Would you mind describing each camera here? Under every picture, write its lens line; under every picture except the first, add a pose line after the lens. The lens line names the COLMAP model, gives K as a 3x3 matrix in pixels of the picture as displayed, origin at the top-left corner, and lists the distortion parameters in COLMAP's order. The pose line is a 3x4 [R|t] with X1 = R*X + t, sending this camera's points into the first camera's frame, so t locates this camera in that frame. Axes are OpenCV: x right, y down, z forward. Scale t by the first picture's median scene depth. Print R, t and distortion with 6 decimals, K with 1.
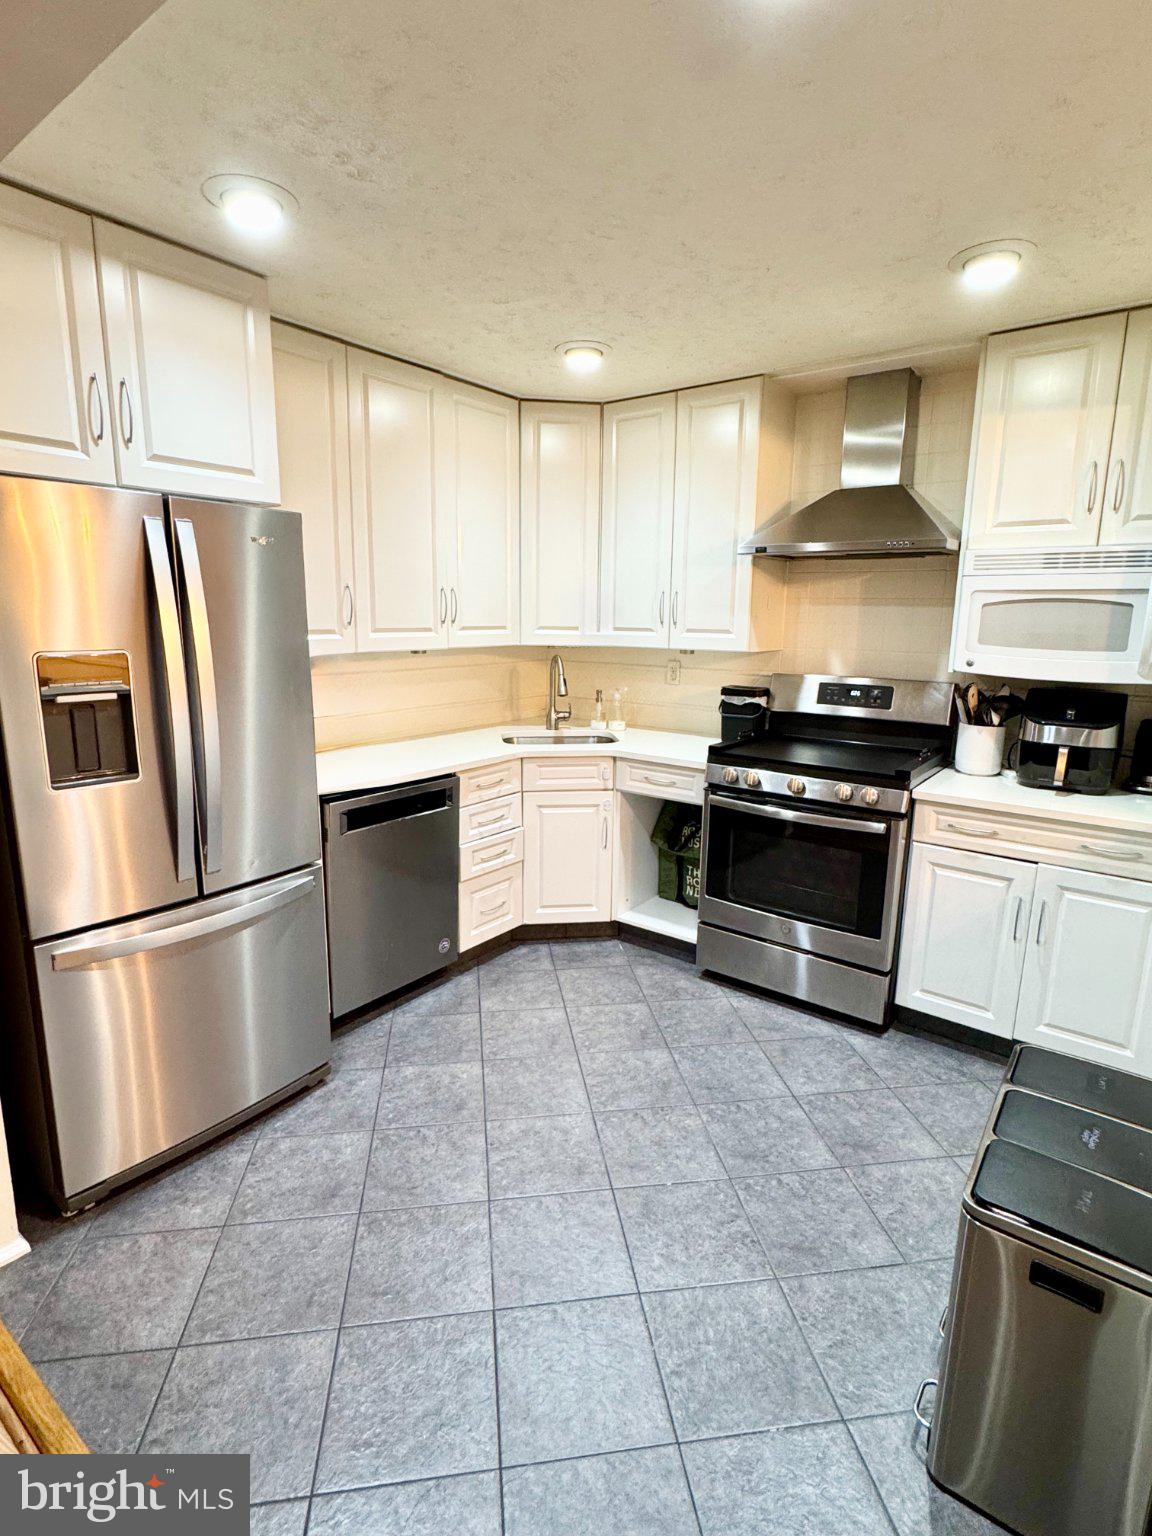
lens RADIAL K [[789.5, 0, 572.4], [0, 789.5, 763.9], [0, 0, 1]] dist [-0.001645, -0.000534]
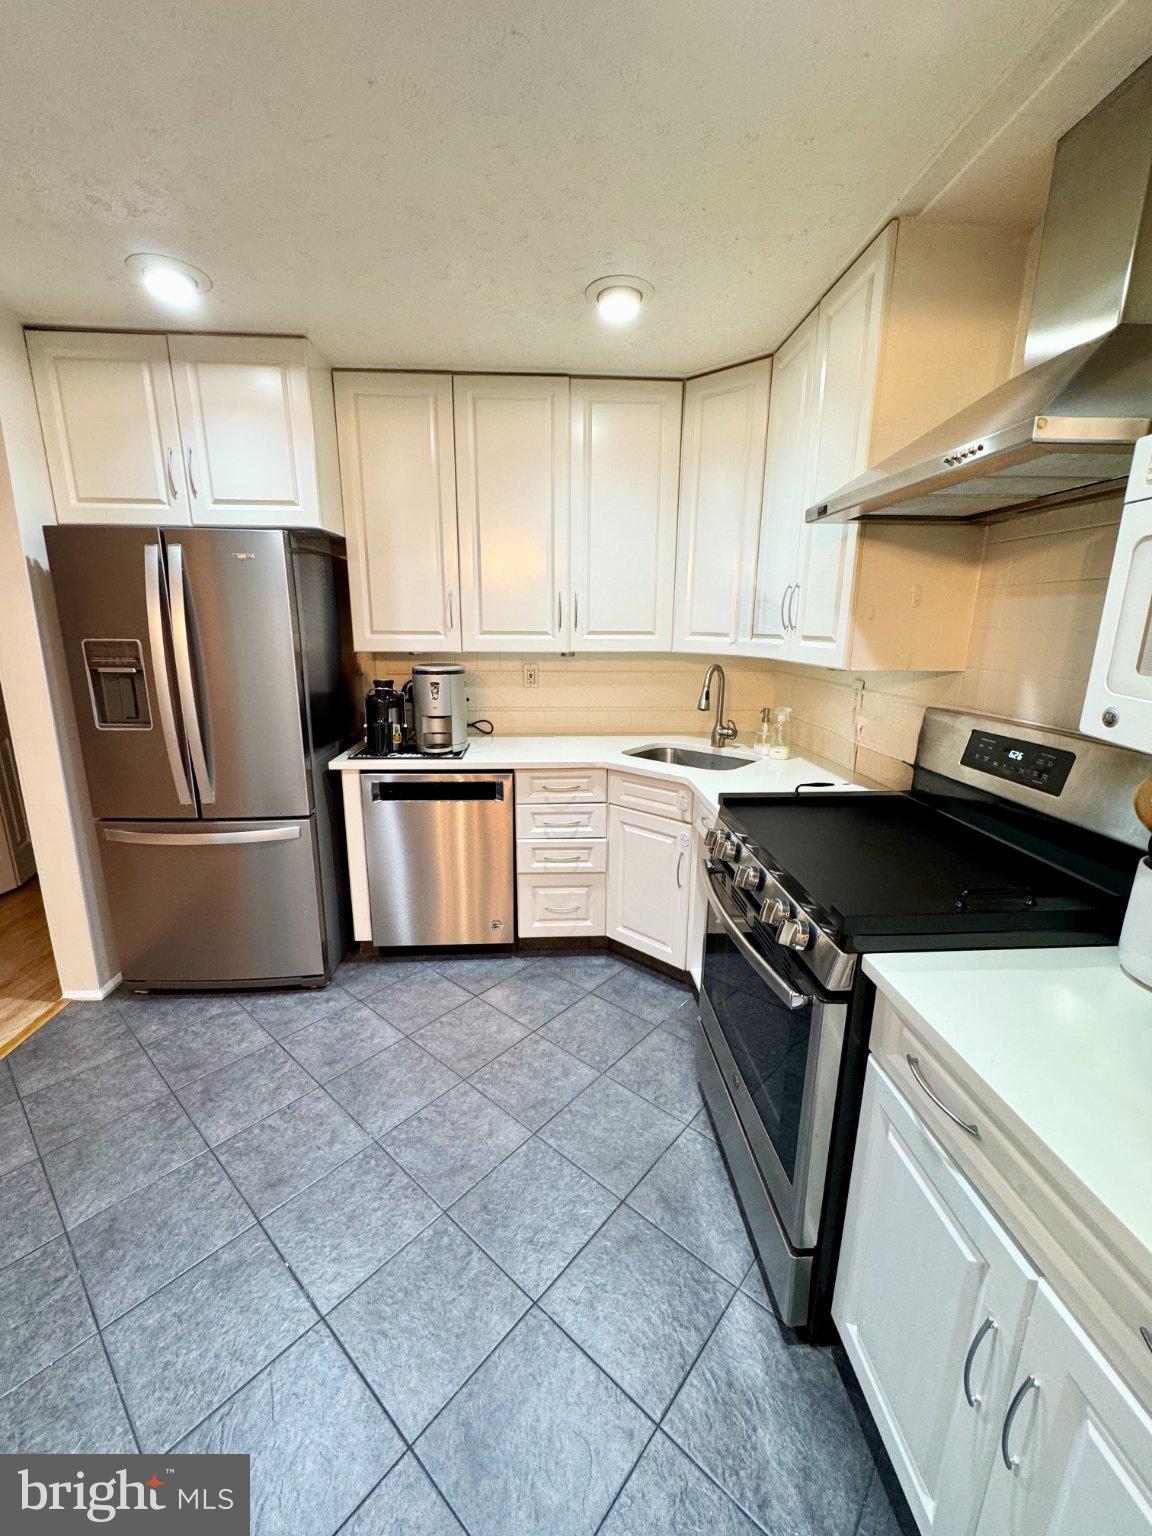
lens RADIAL K [[612.1, 0, 578.6], [0, 612.1, 764.7], [0, 0, 1]] dist [-0.001586, 0.000004]
pose [[0.650487, 0.166891, -0.740955, 0.507534], [-0.144136, 0.984957, 0.095312, -0.085193], [0.745715, 0.044799, 0.664757, 0.523547]]
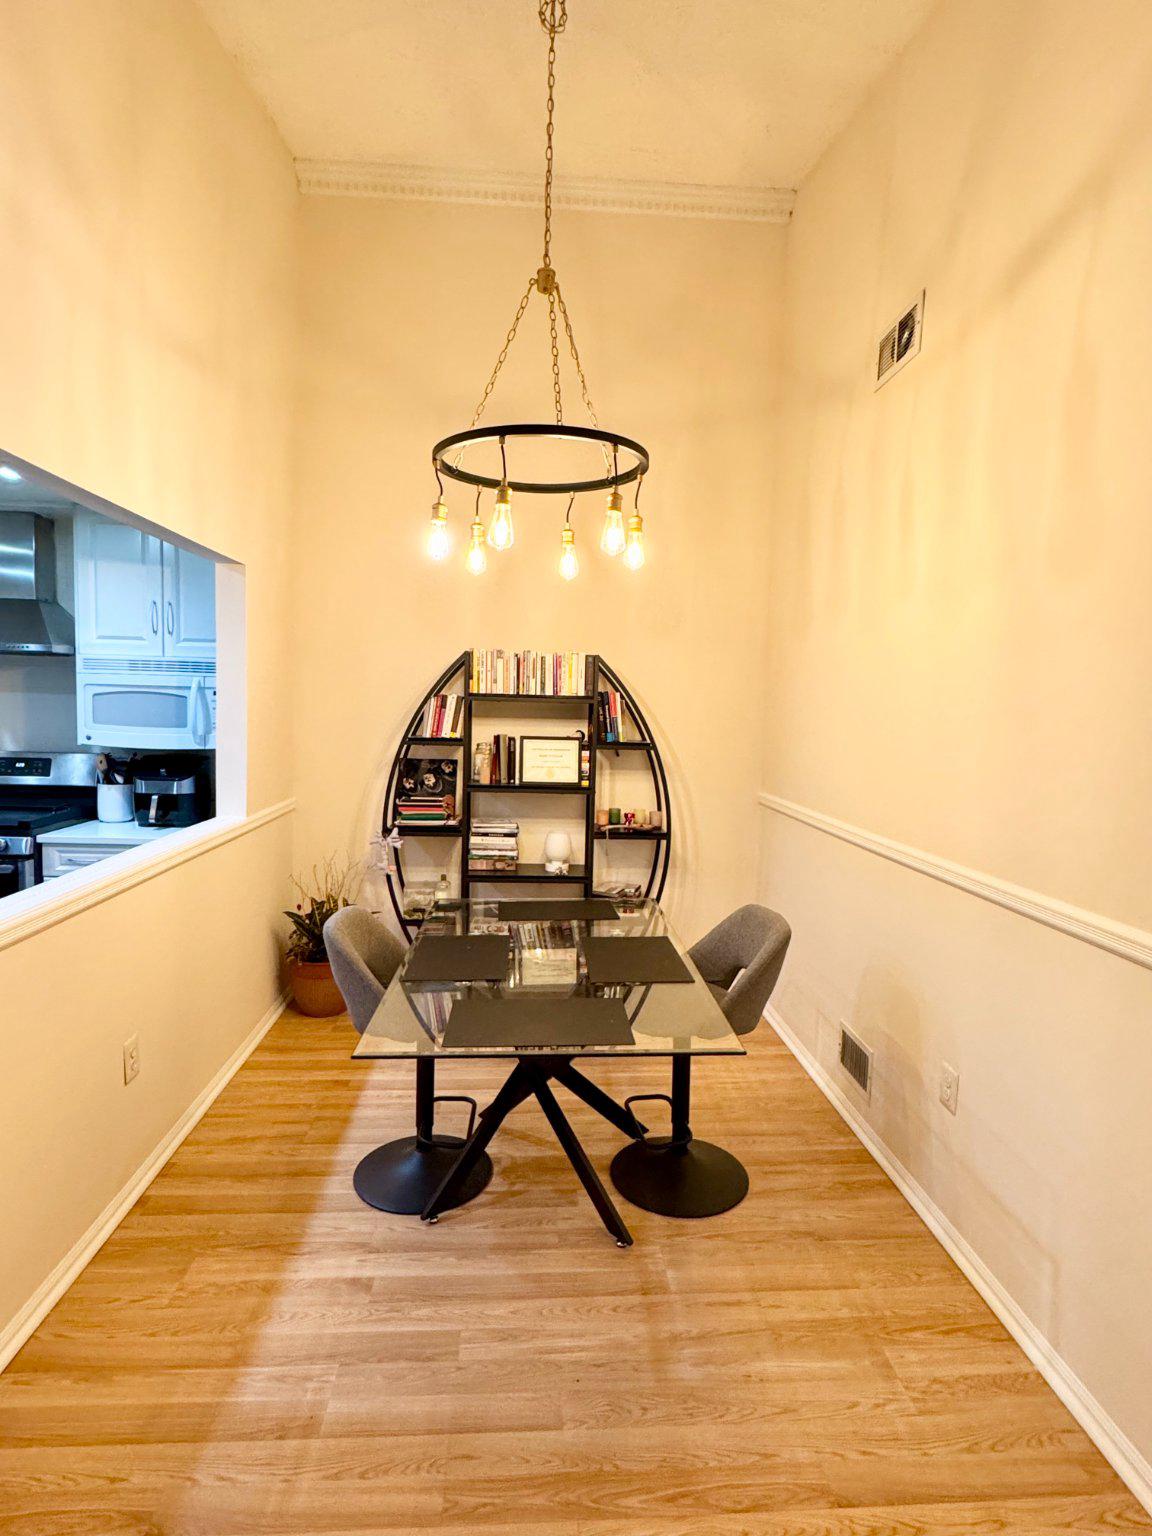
lens RADIAL K [[803.1, 0, 574.9], [0, 803.1, 764.0], [0, 0, 1]] dist [-0.004799, 0.001650]
pose [[0.761688, -0.035976, 0.646945, 0.226344], [0.104368, 0.992232, -0.067702, 0.084137], [-0.639483, 0.119088, 0.759525, -0.491844]]
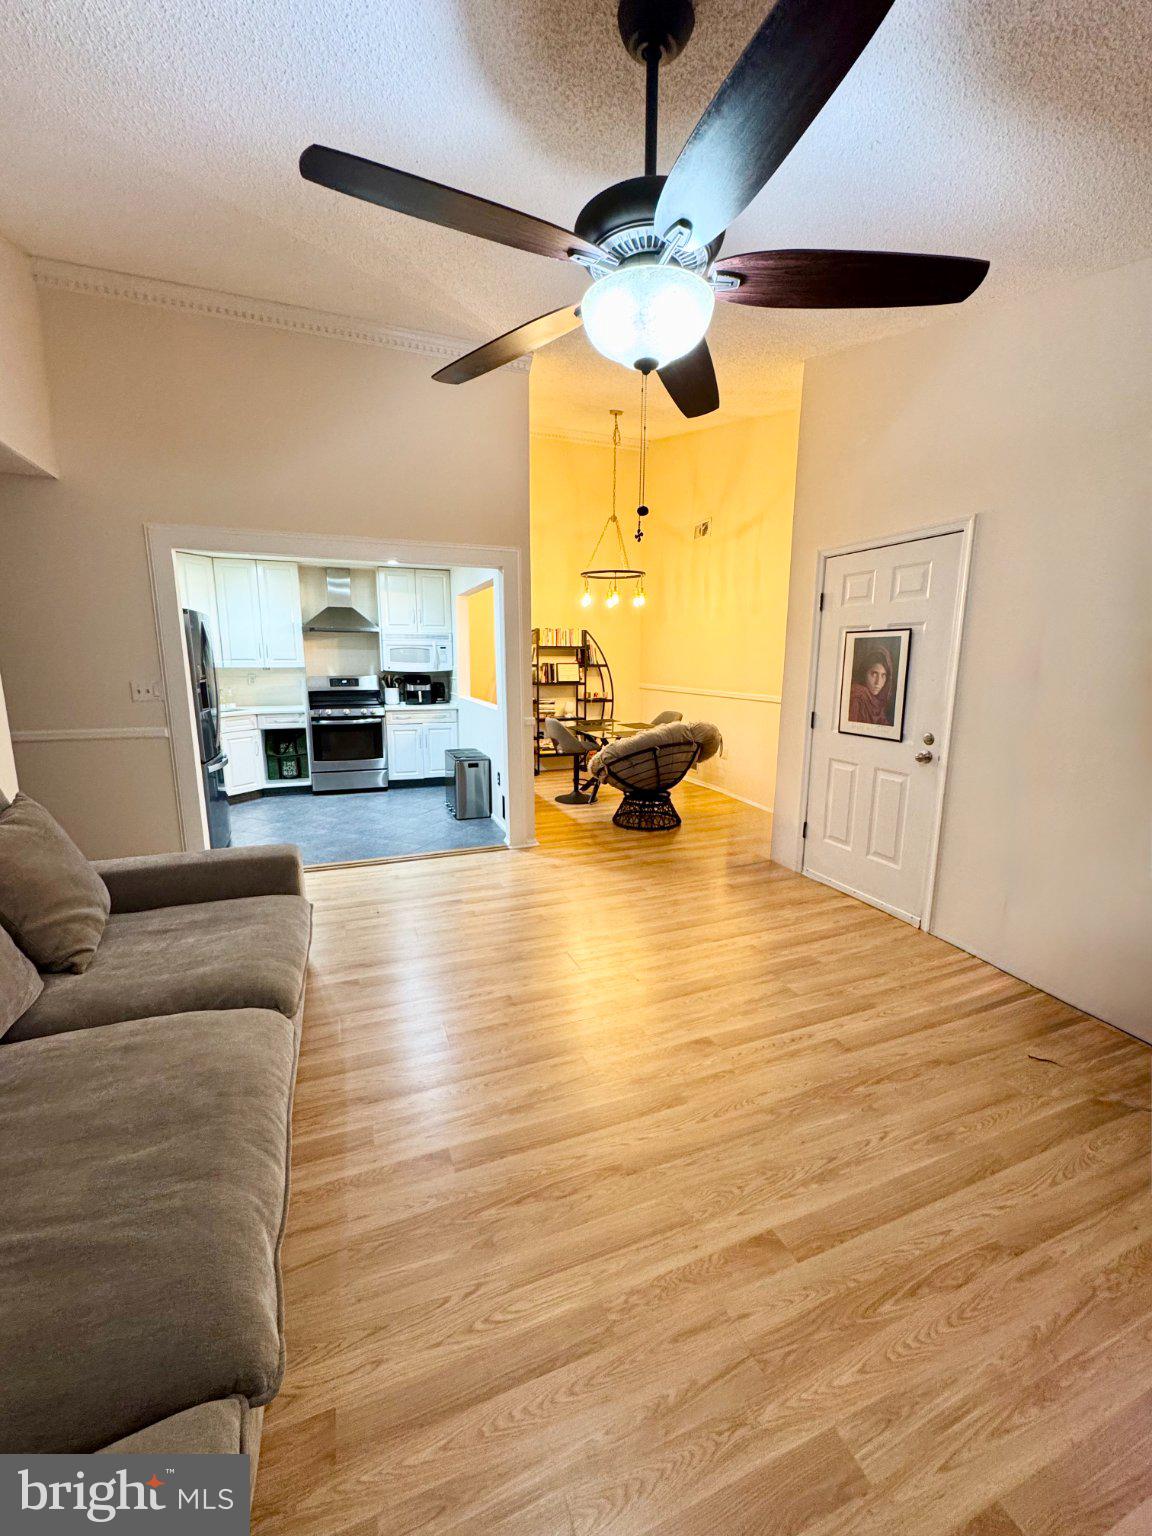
lens RADIAL K [[612.1, 0, 578.6], [0, 612.1, 764.7], [0, 0, 1]] dist [-0.001586, 0.000004]
pose [[0.523701, -0.155725, 0.837548, -1.089740], [0.162036, 0.983411, 0.081527, 0.159907], [-0.836350, 0.093017, 0.540247, -0.831772]]
